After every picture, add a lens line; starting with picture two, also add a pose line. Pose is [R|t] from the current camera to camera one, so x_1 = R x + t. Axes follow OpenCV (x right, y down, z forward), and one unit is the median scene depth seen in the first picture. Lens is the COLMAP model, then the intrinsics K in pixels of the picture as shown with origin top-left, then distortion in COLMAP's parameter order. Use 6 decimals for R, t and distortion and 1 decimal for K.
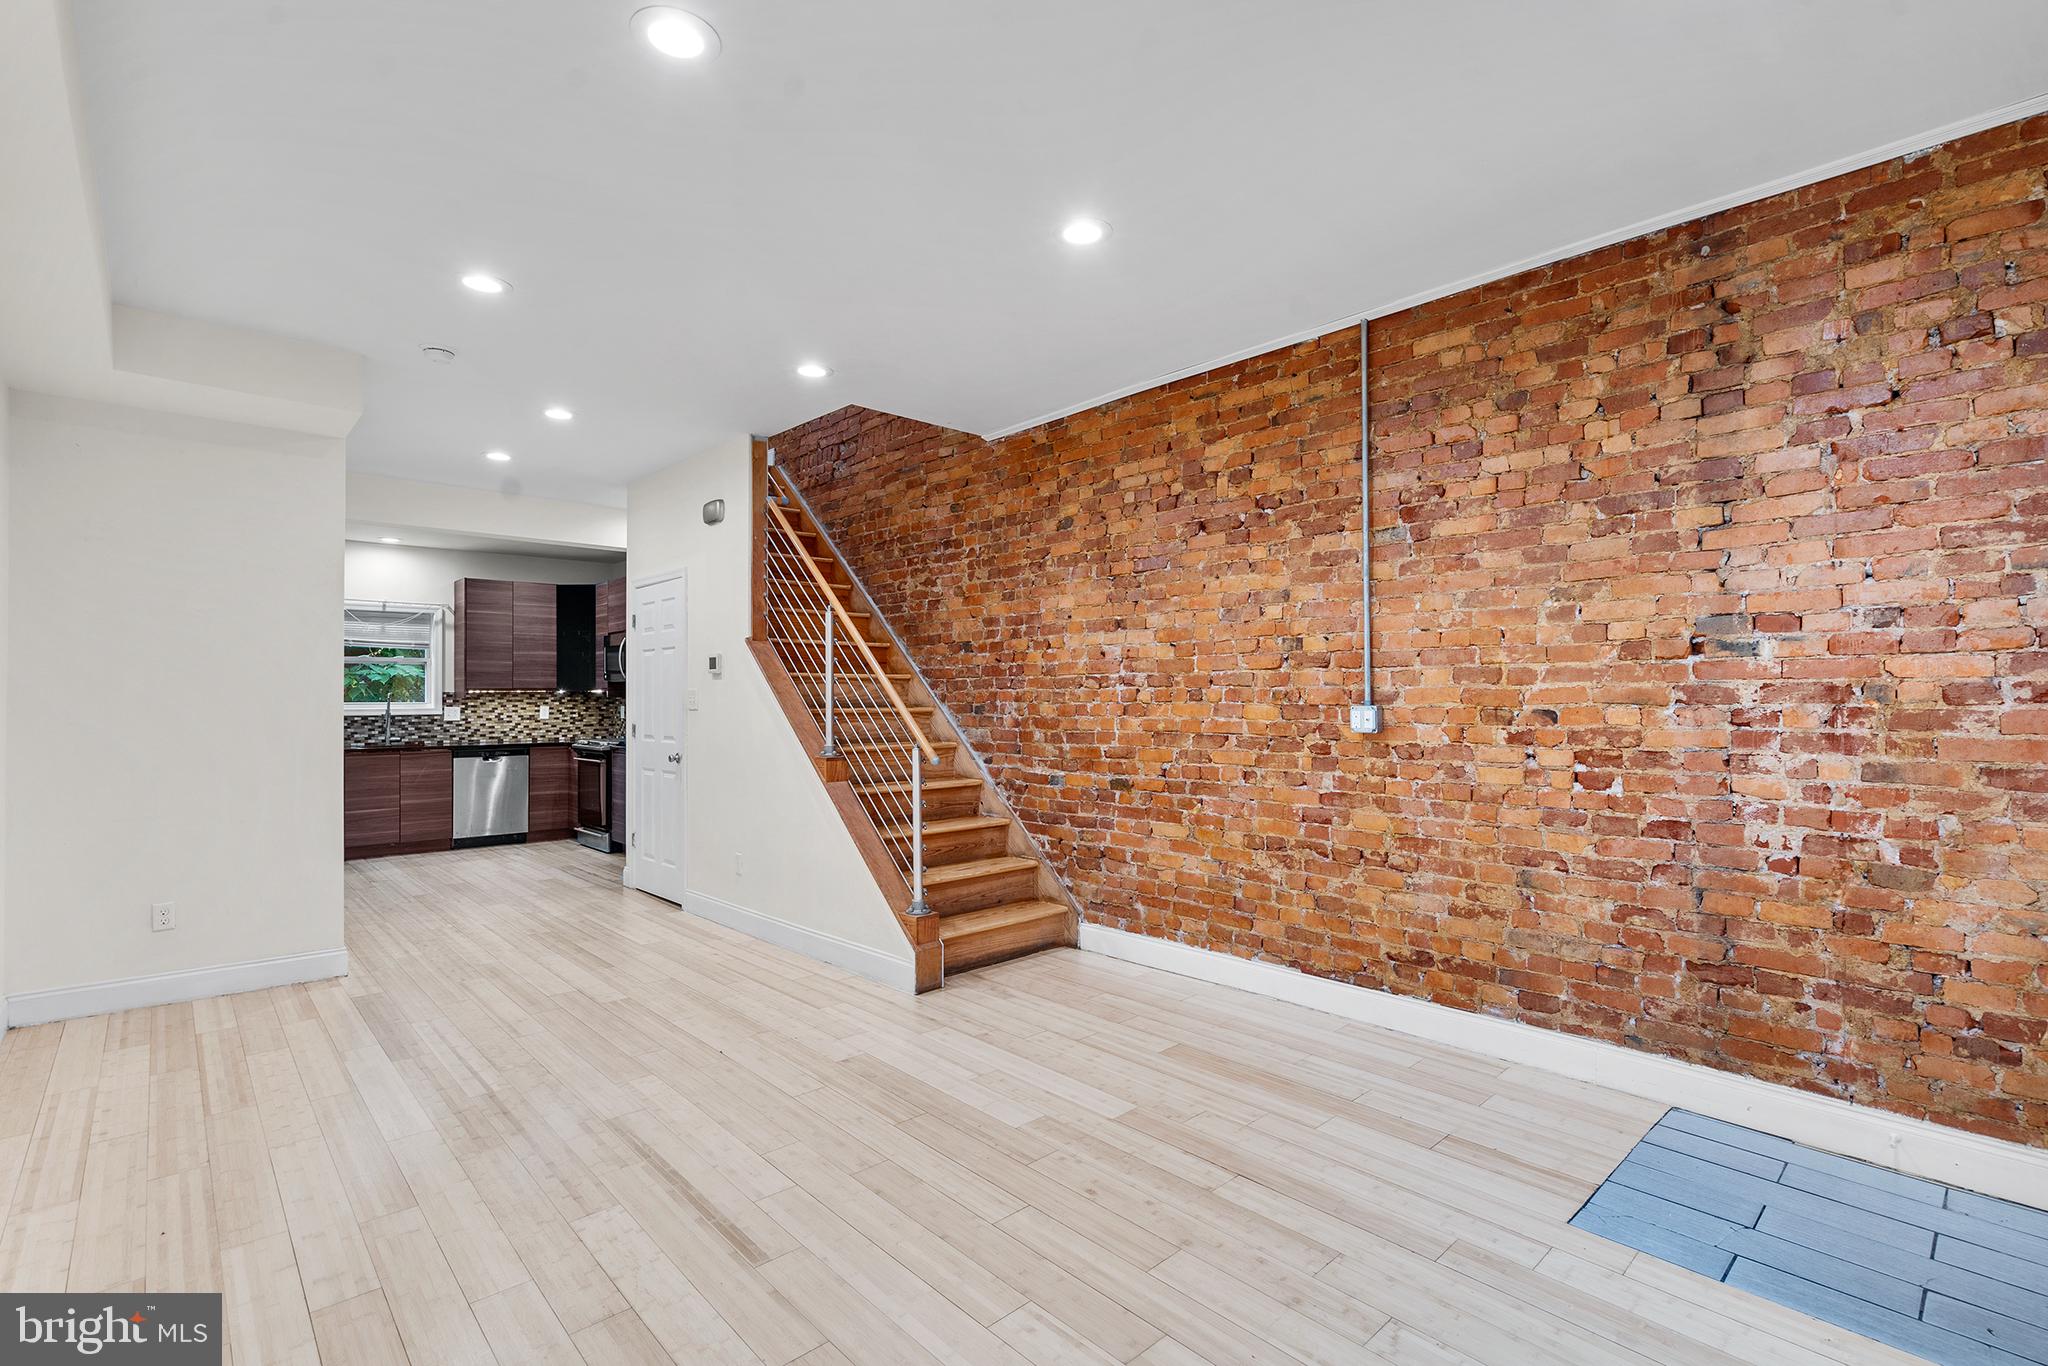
lens RADIAL K [[969.4, 0, 1002.7], [0, 969.4, 688.8], [0, 0, 1]] dist [-0.002415, 0.000392]
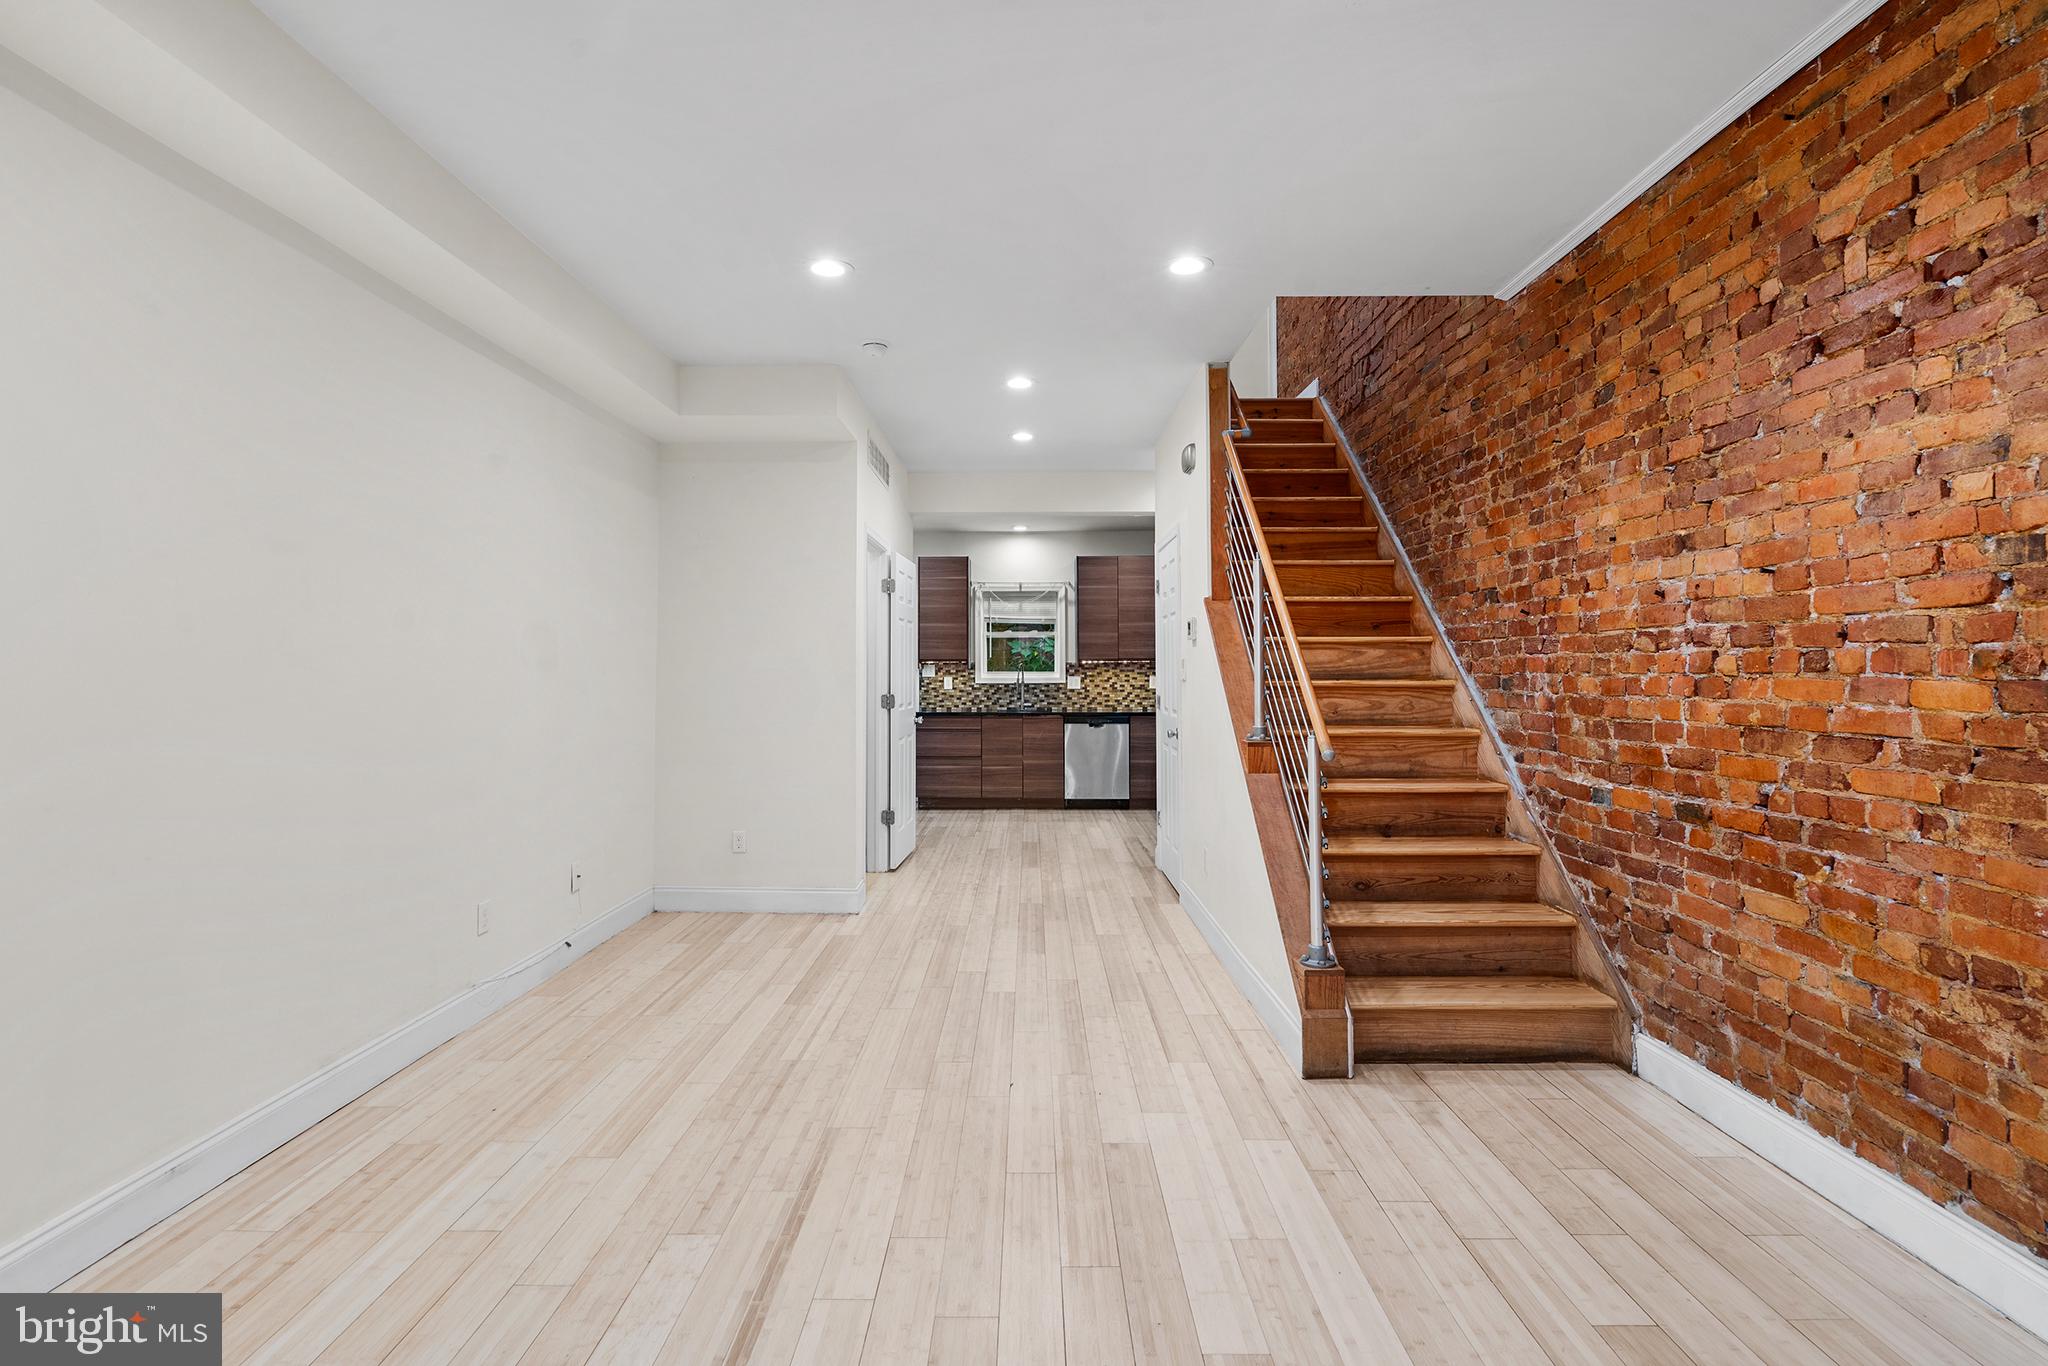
lens RADIAL K [[969.4, 0, 992.5], [0, 969.4, 634.3], [0, 0, 1]] dist [-0.002415, 0.000392]
pose [[0.723722, -0.024994, -0.689639, 0.244658], [0.007279, 0.999565, -0.028588, 0.003699], [0.690053, 0.015670, 0.723589, 0.306125]]
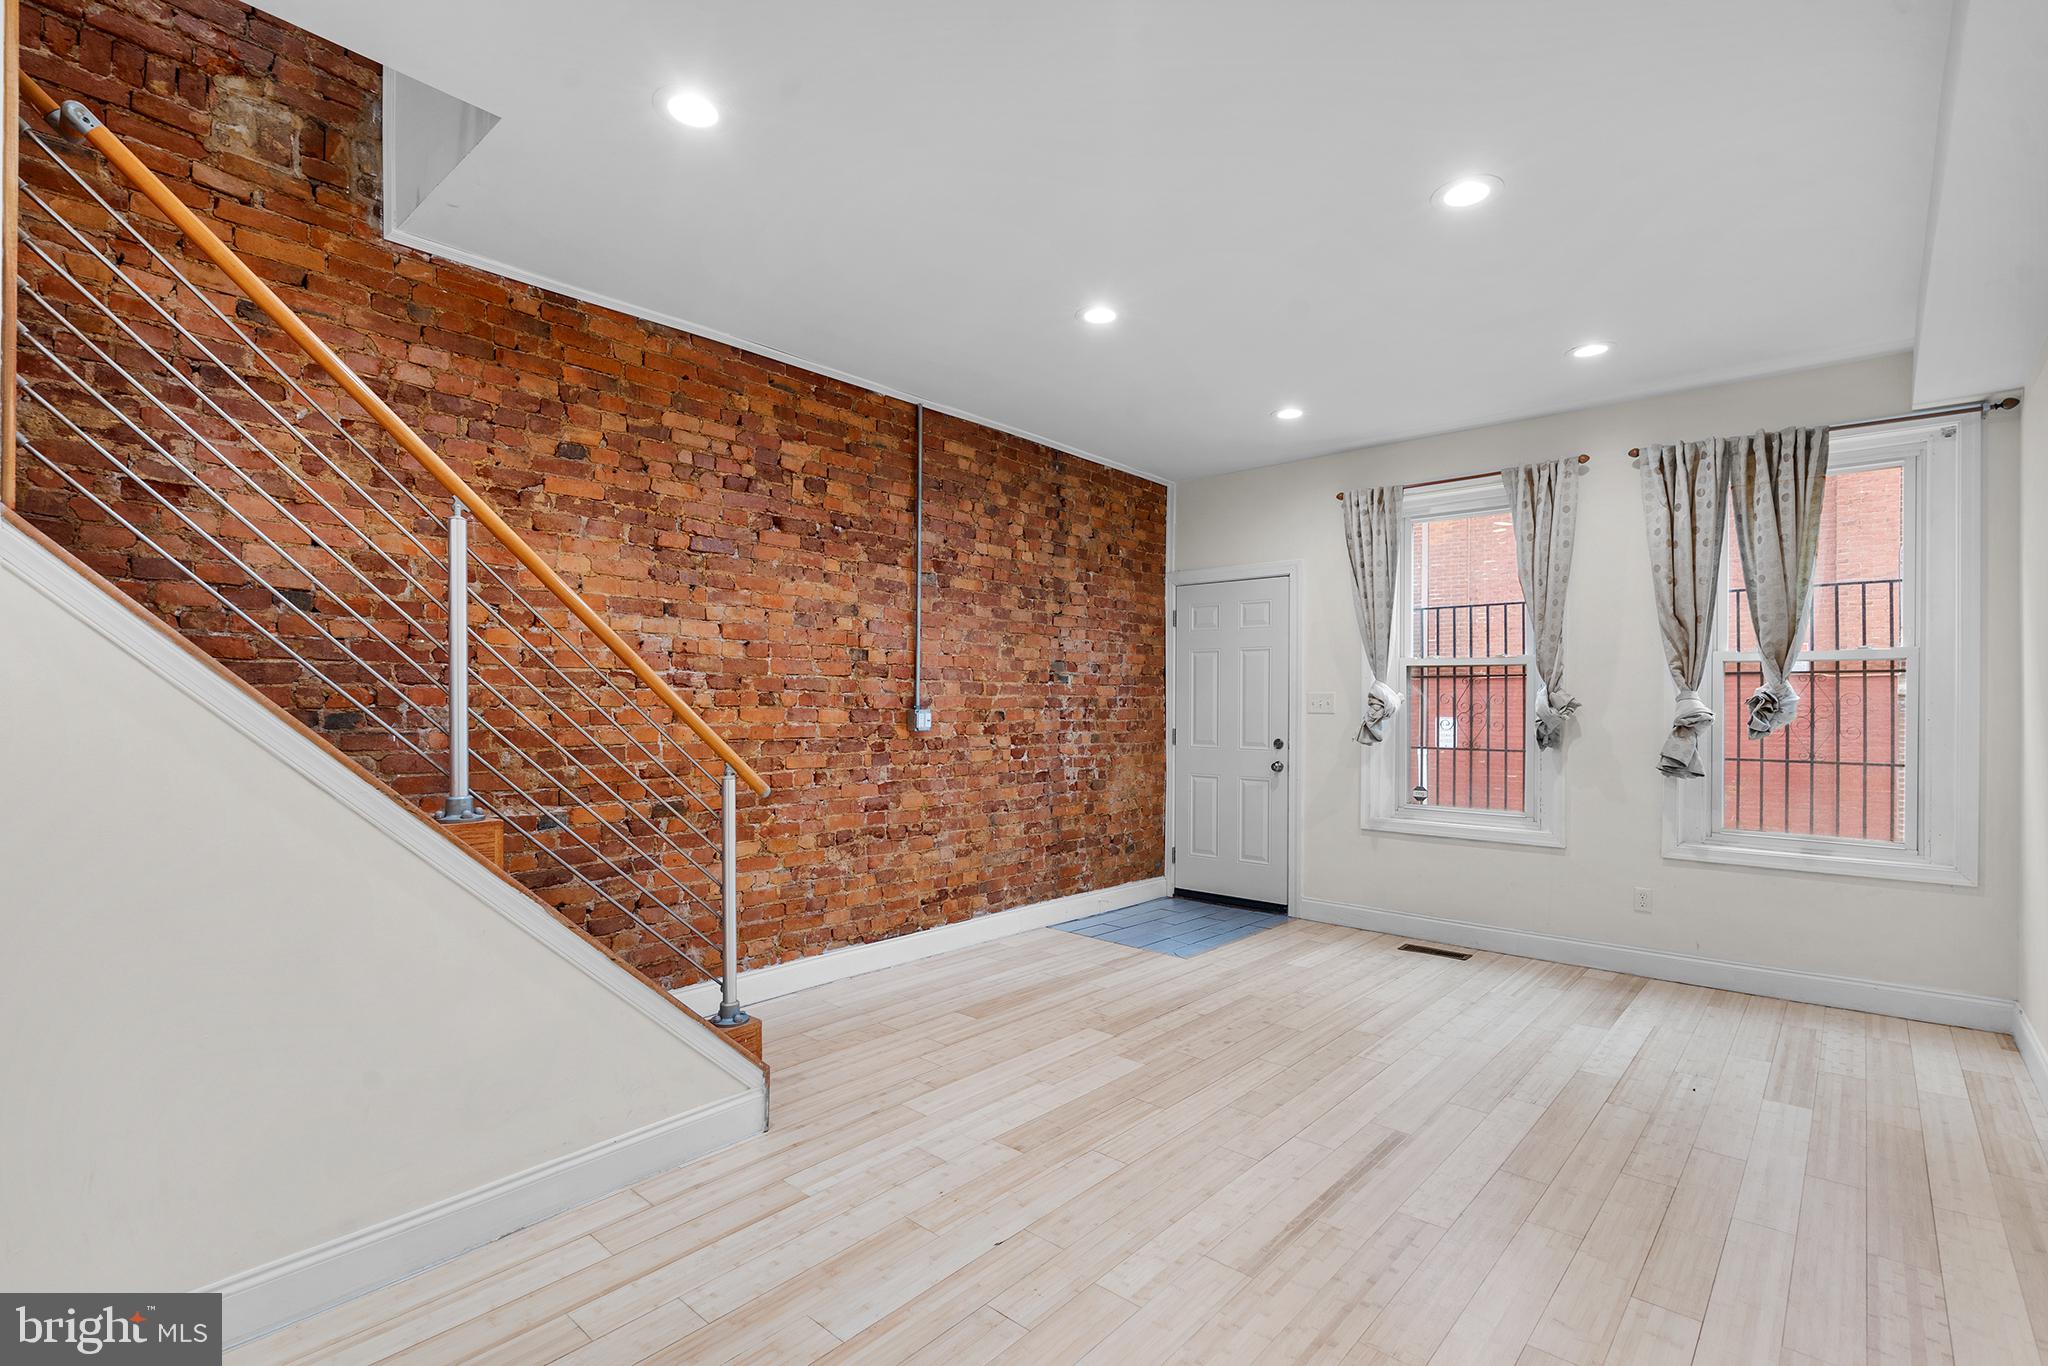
lens RADIAL K [[969.4, 0, 1036.8], [0, 969.4, 702.2], [0, 0, 1]] dist [-0.002415, 0.000392]
pose [[-0.140024, 0.003934, 0.990140, -0.786070], [-0.013596, 0.999890, -0.005895, 0.011646], [-0.990055, -0.014287, -0.139955, 0.893555]]
